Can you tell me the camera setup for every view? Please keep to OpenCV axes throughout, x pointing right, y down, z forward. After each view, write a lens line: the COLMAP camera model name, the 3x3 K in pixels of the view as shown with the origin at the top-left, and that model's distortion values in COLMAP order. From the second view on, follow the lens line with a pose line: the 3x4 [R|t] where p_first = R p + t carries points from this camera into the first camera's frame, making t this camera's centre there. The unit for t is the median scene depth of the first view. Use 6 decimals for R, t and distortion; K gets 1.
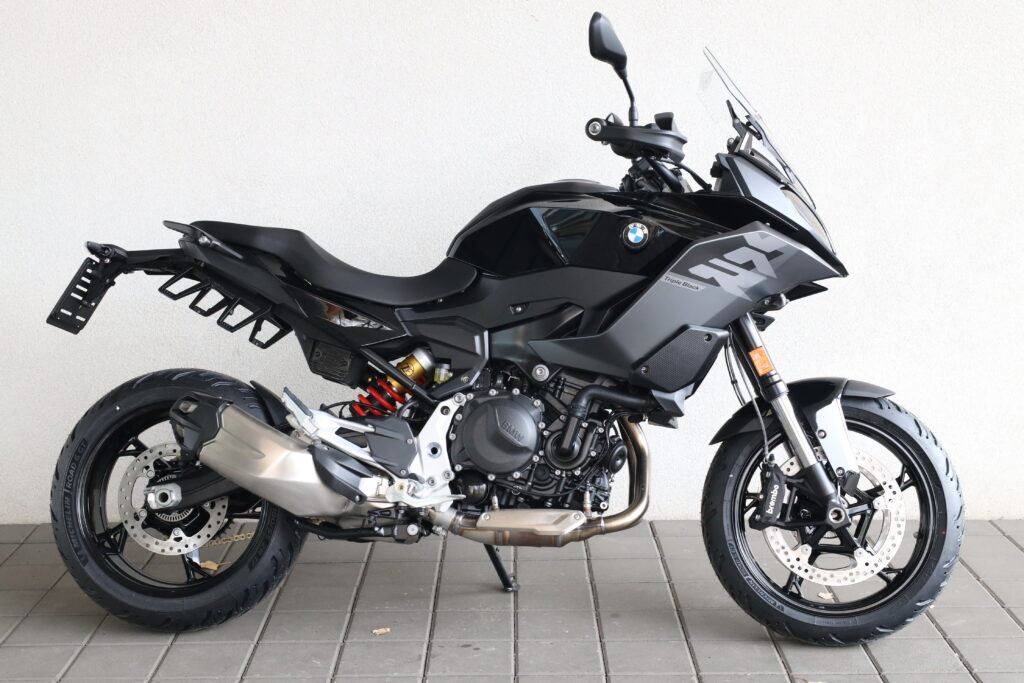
lens RADIAL K [[2361.2, 0, 512.0], [0, 2361.2, 341.5], [0, 0, 1]] dist [0.005155, 0.001487]
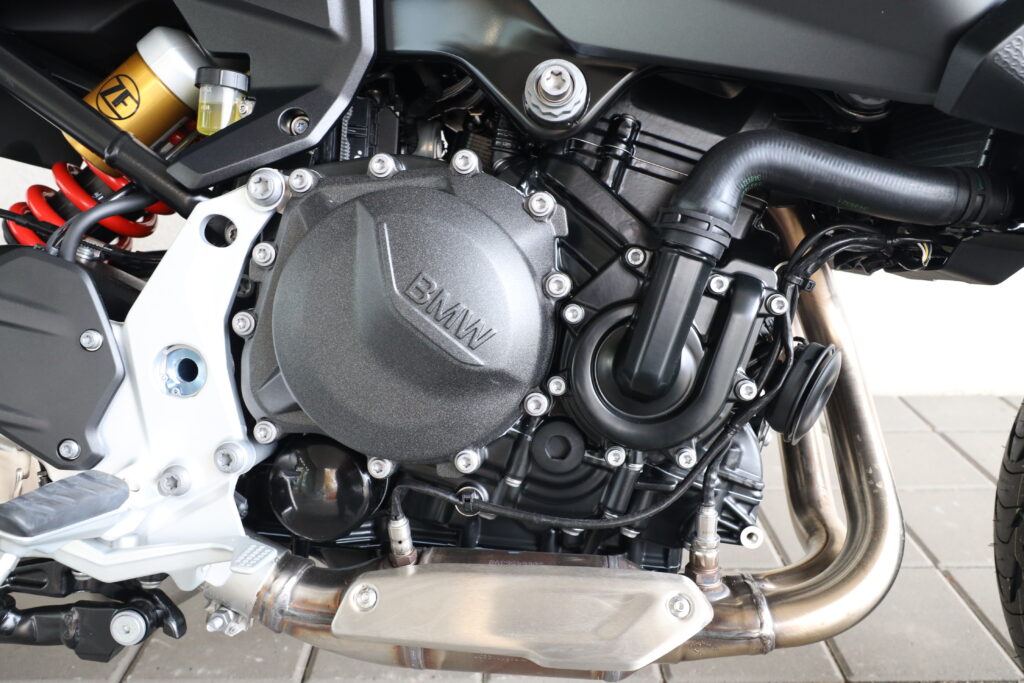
lens RADIAL K [[829.2, 0, 512.0], [0, 829.2, 341.5], [0, 0, 1]] dist [0.001056, 0.001073]
pose [[0.999997, 0.000971, 0.002202, 0.006861], [-0.001309, 0.987217, 0.159374, 0.026503], [-0.002019, -0.159376, 0.987216, 0.901554]]
